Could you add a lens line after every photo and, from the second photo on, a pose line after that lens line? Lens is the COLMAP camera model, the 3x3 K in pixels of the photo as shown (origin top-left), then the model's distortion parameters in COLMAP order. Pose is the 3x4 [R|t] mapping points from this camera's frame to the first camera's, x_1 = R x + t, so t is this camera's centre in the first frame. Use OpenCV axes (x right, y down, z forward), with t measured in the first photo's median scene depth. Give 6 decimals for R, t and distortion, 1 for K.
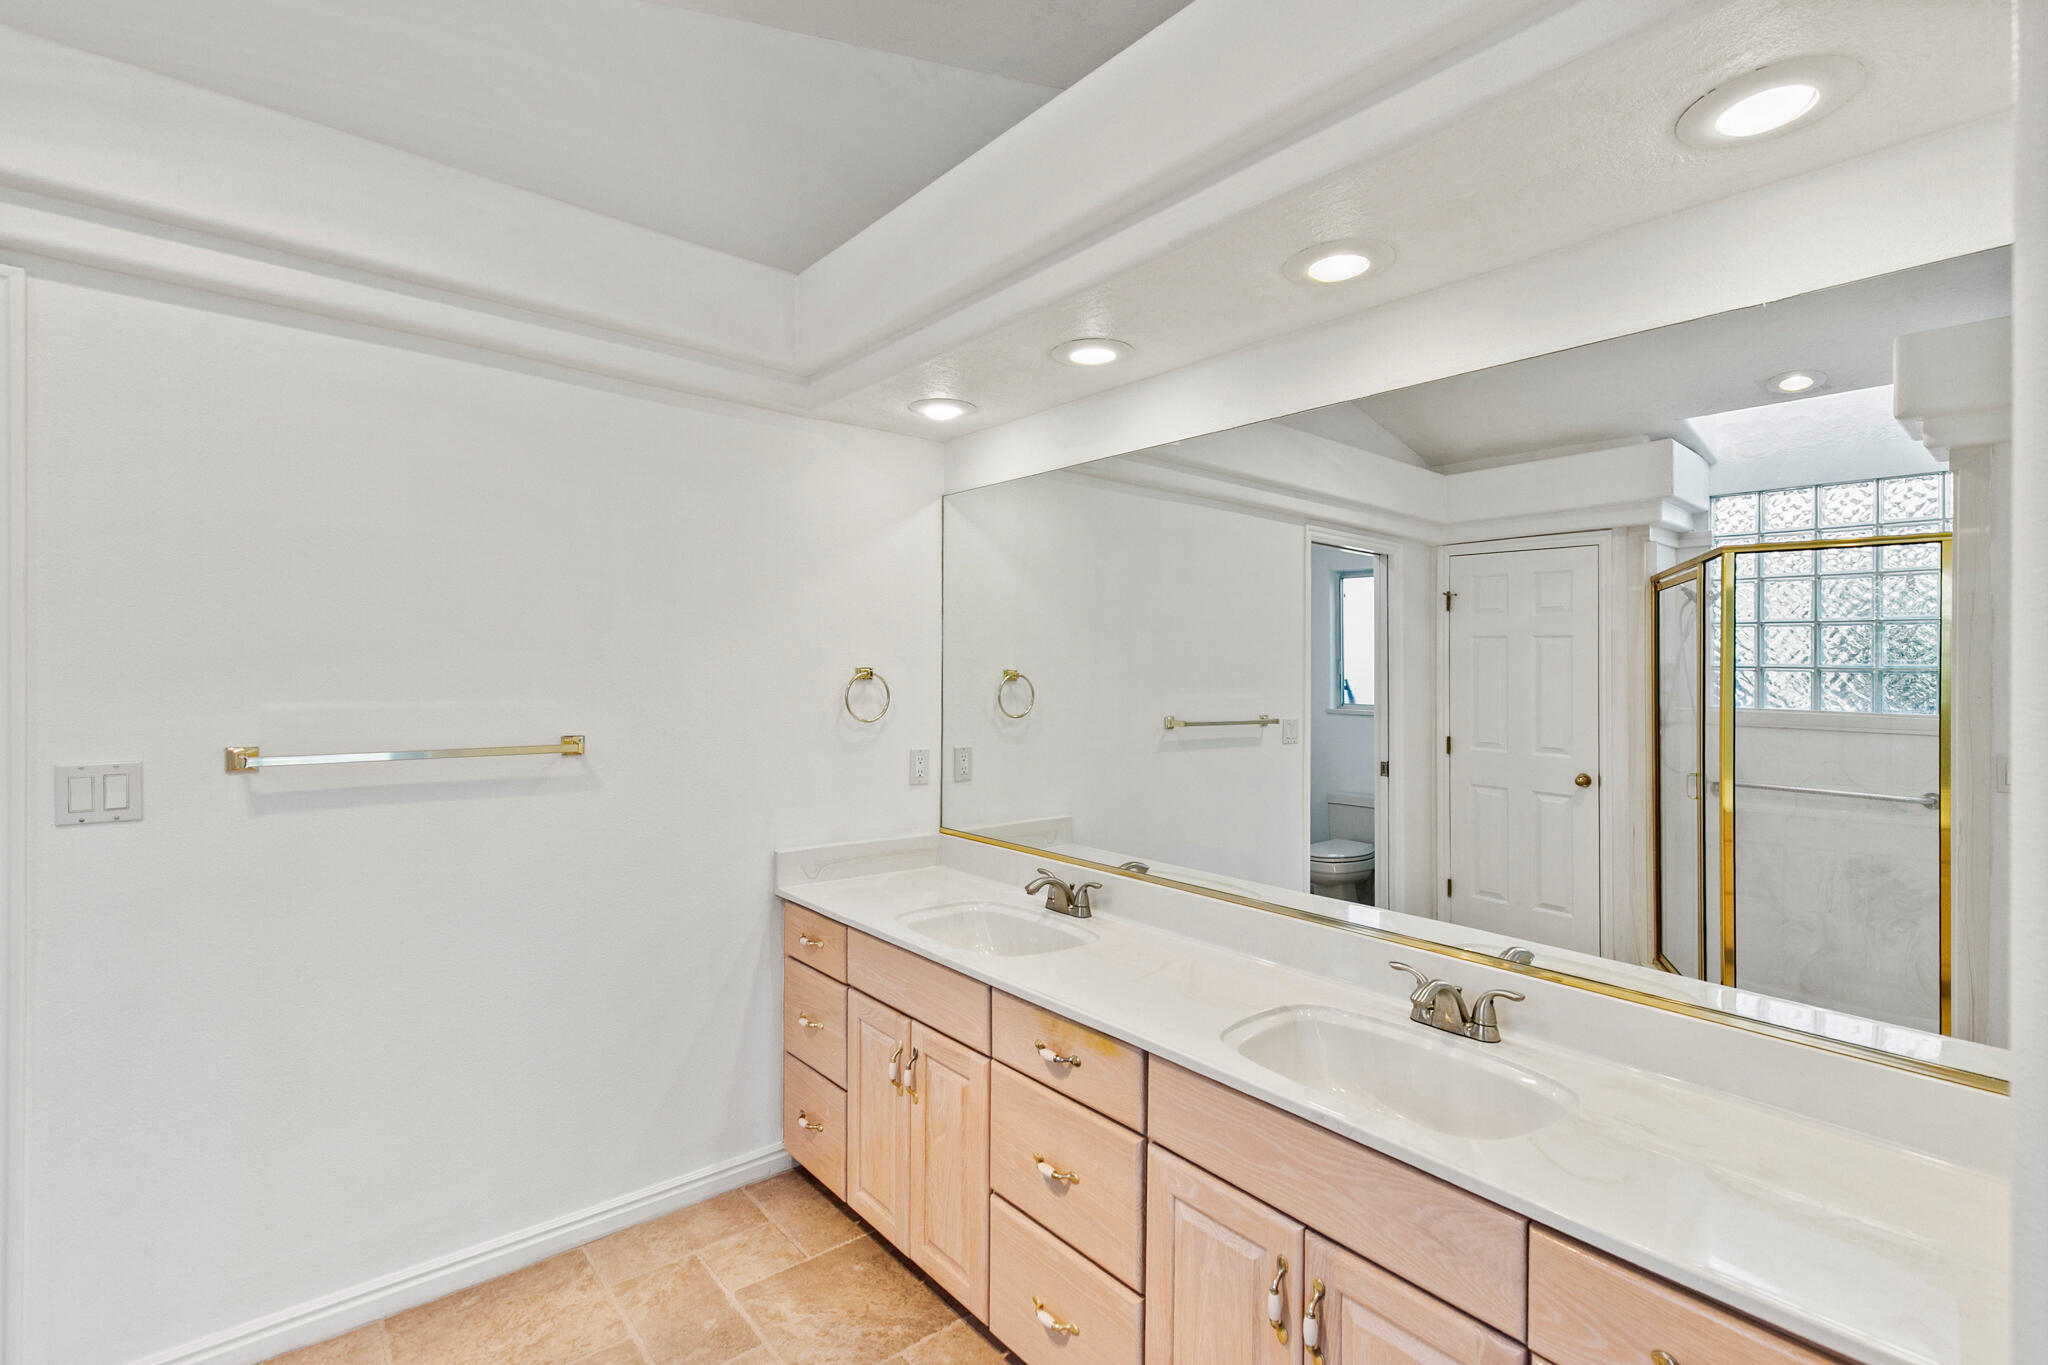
lens RADIAL K [[926.6, 0, 1024.6], [0, 926.6, 675.8], [0, 0, 1]] dist [0.015401, -0.000021]
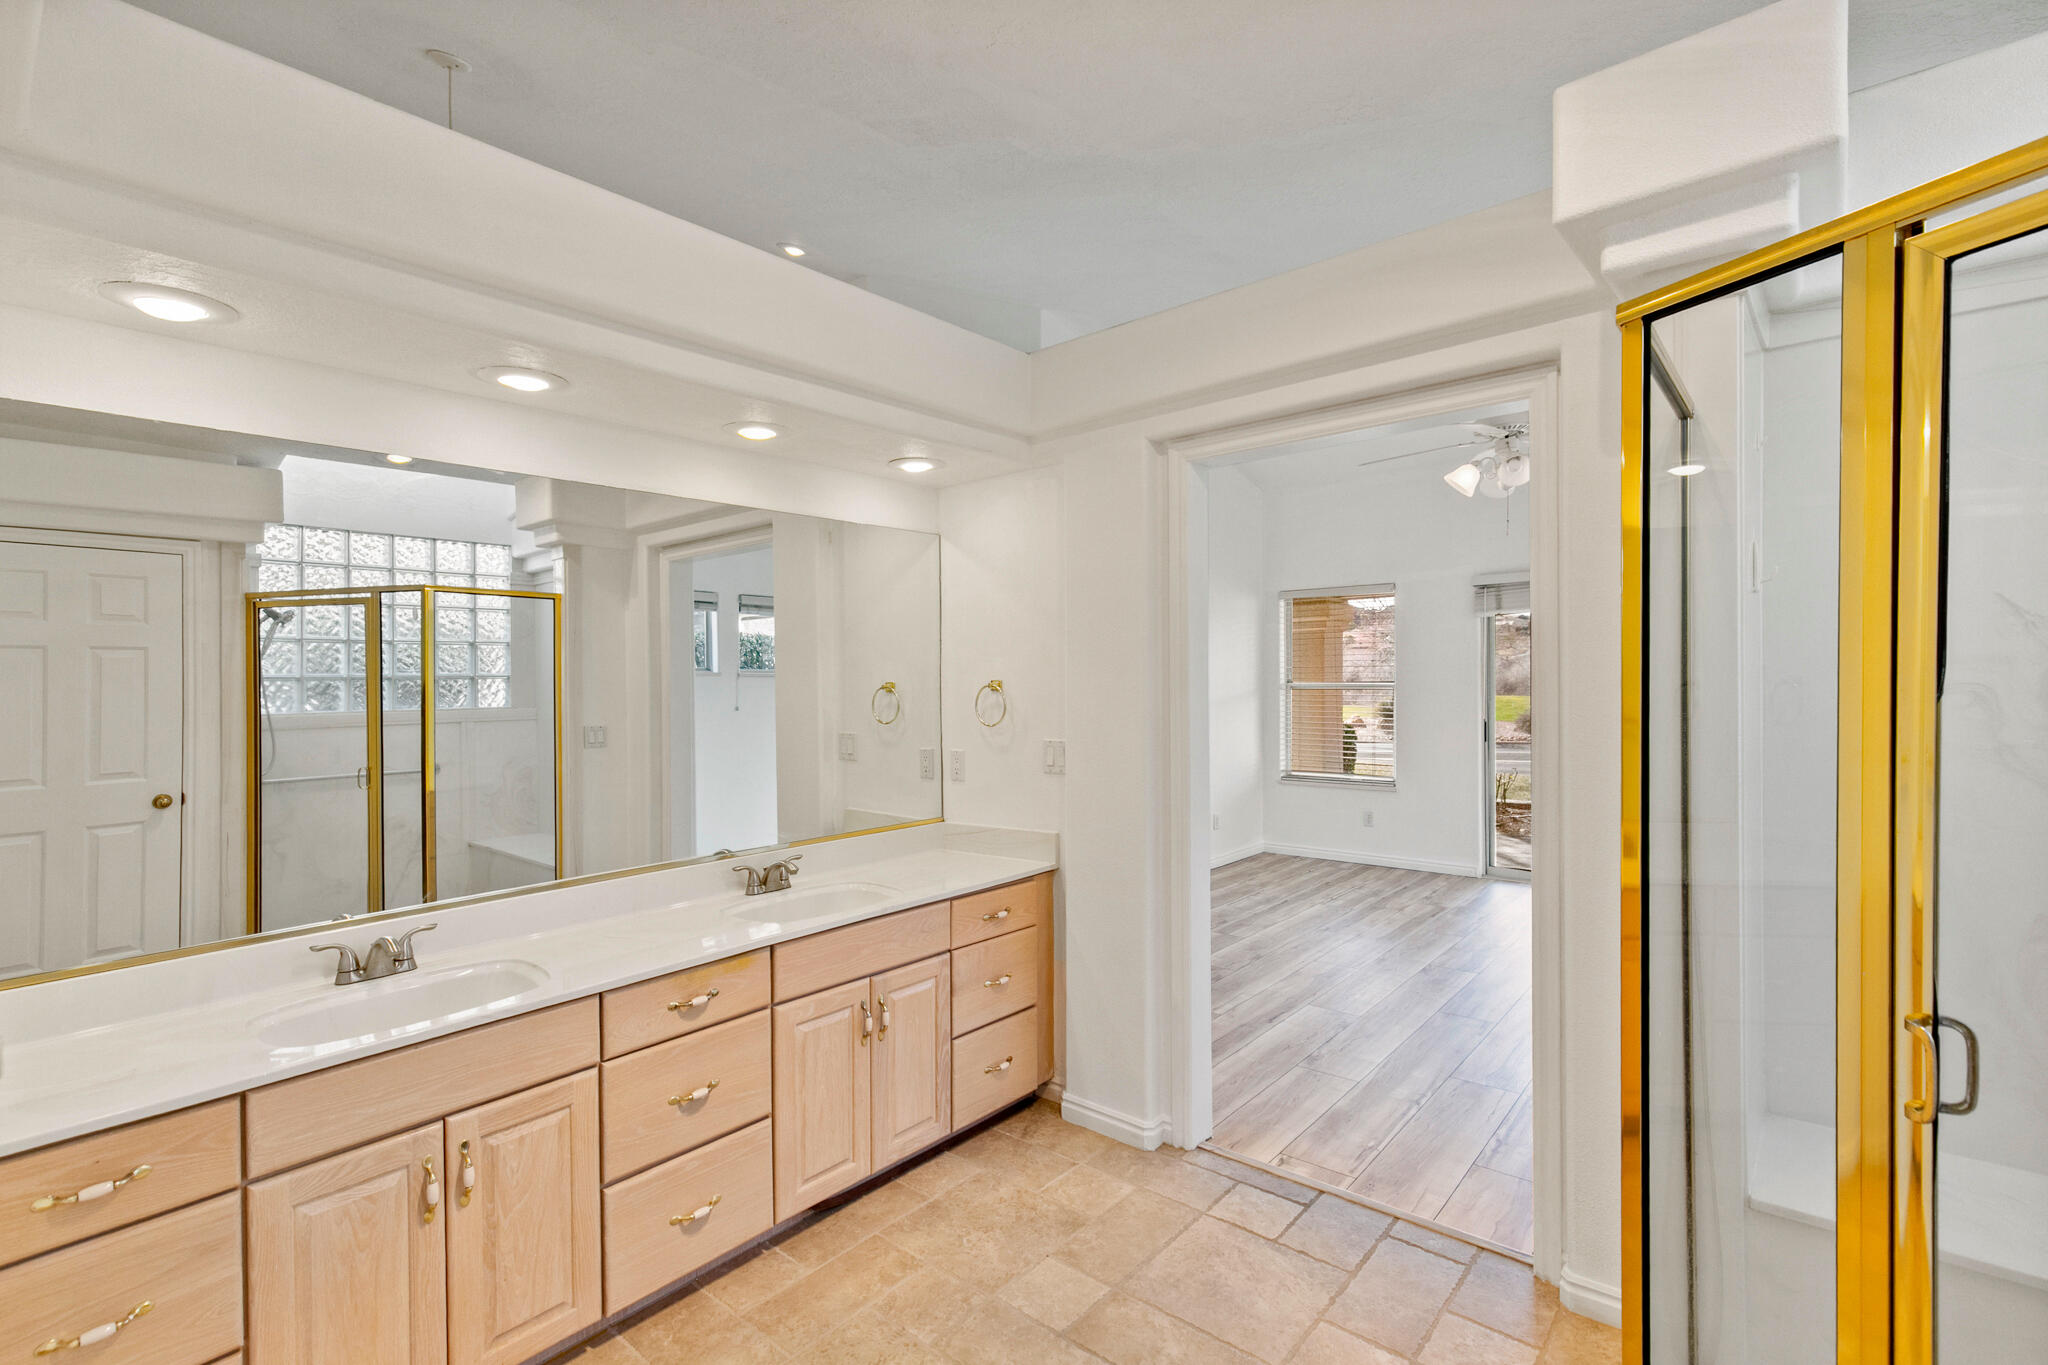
lens RADIAL K [[929.6, 0, 1027.1], [0, 929.6, 683.5], [0, 0, 1]] dist [0.005792, 0.000061]
pose [[-0.146462, -0.022618, 0.988958, -0.848799], [0.024074, 0.999361, 0.026421, -0.020154], [-0.988923, 0.027678, -0.145824, 0.506859]]
